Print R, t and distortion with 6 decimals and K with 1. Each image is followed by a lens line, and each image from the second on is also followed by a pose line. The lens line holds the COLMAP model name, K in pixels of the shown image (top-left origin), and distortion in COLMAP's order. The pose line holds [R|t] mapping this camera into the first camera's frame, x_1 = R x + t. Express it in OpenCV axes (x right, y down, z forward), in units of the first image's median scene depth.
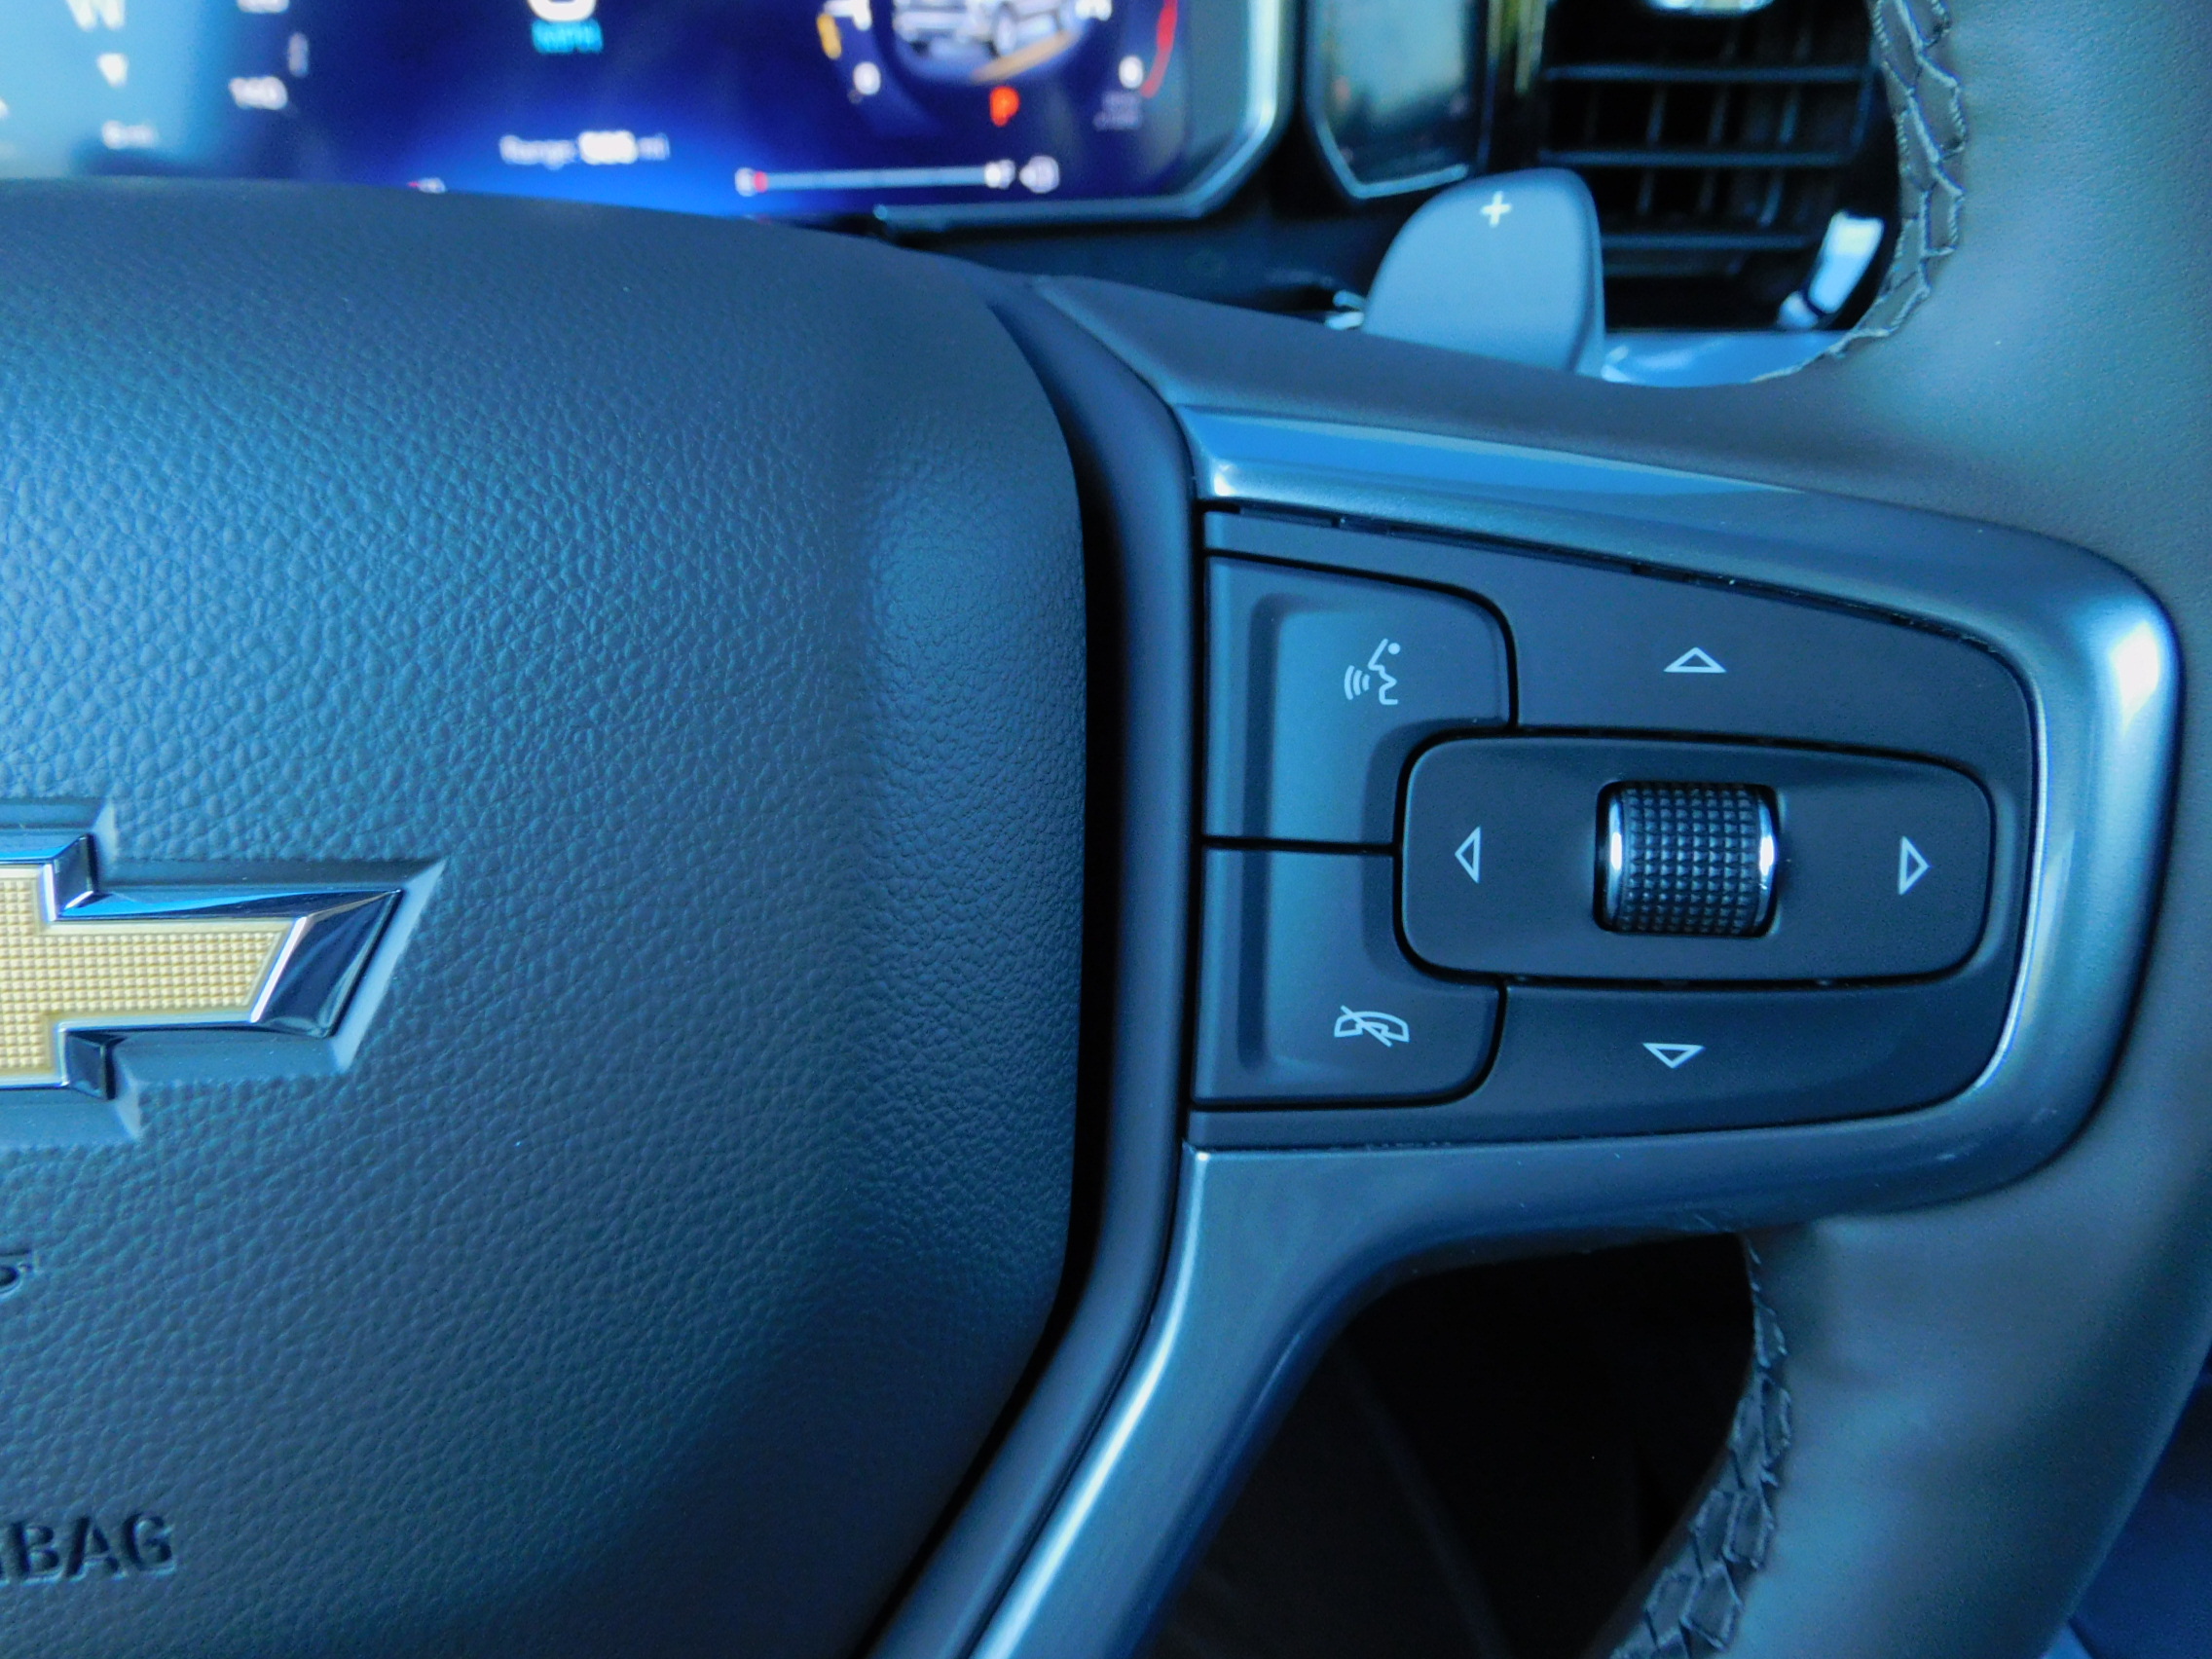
lens RADIAL K [[1585.5, 0, 1114.5], [0, 1585.5, 835.9], [0, 0, 1]] dist [-0.003276, -0.007421]
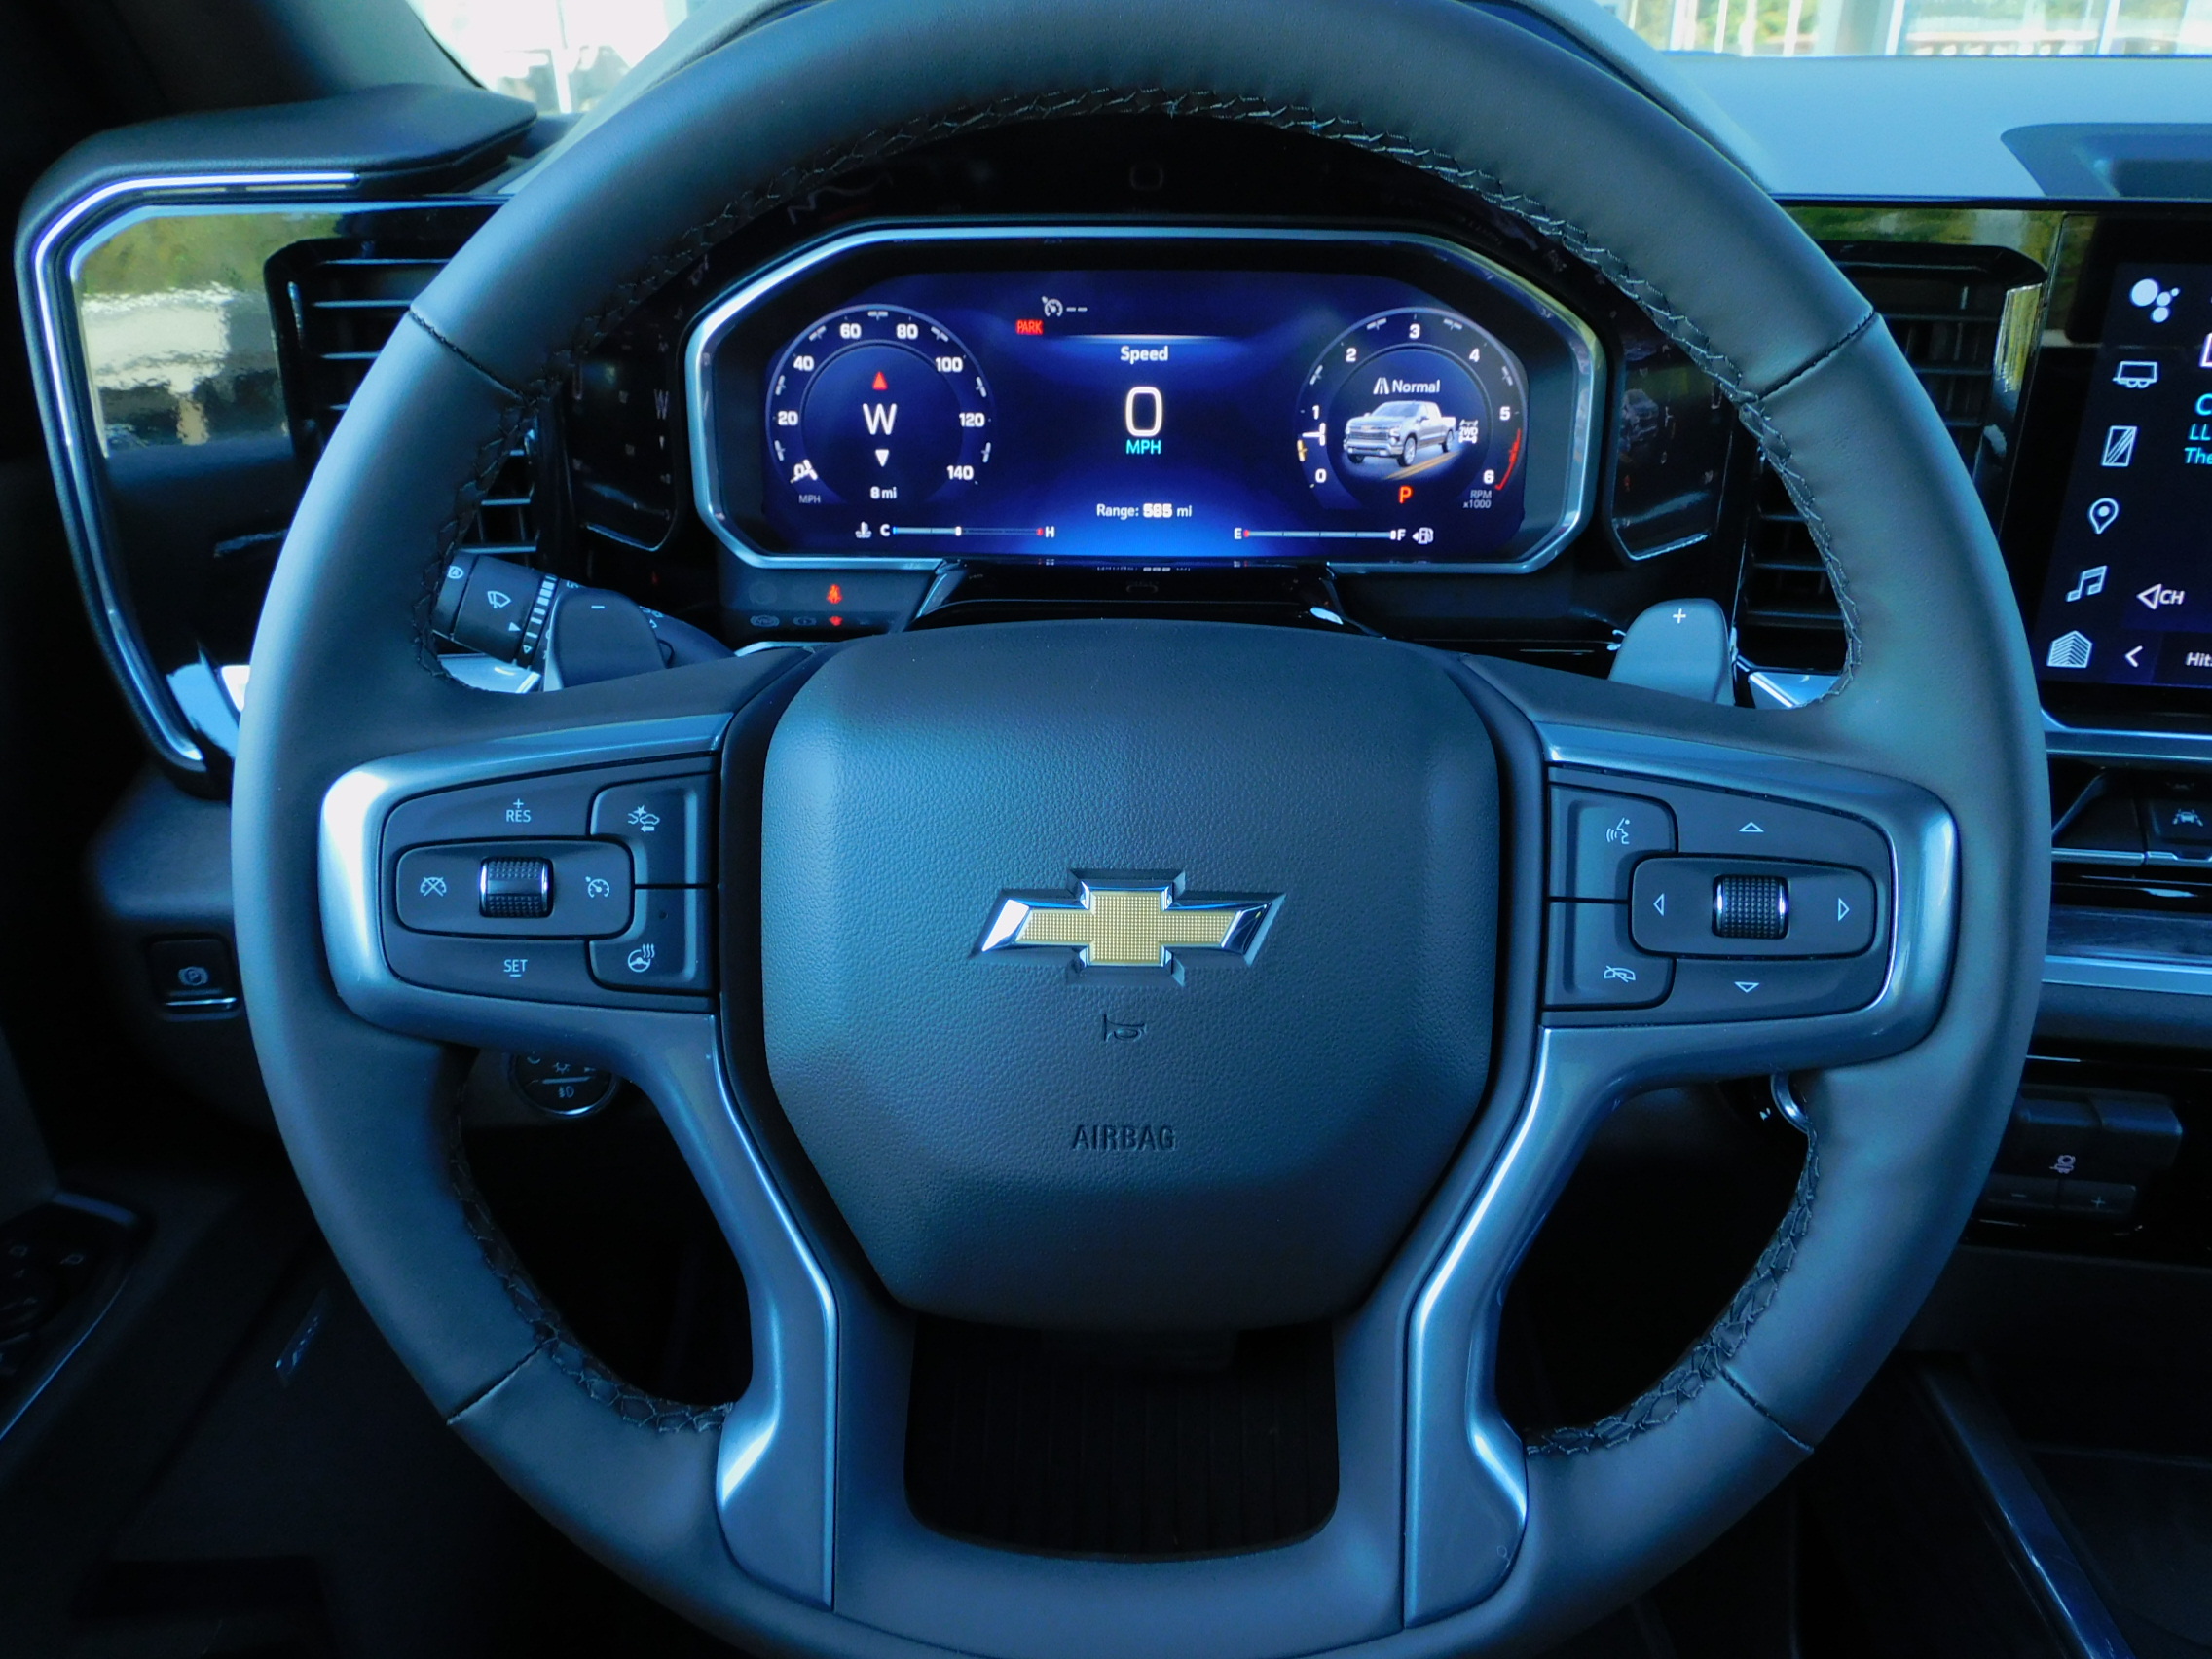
lens RADIAL K [[1532.2, 0, 1124.3], [0, 1532.2, 826.0], [0, 0, 1]] dist [0.003949, -0.009181]
pose [[0.983705, 0.004401, -0.179737, -0.170220], [-0.021794, 0.995247, -0.094908, 0.134981], [0.178465, 0.097279, 0.979126, -1.510547]]
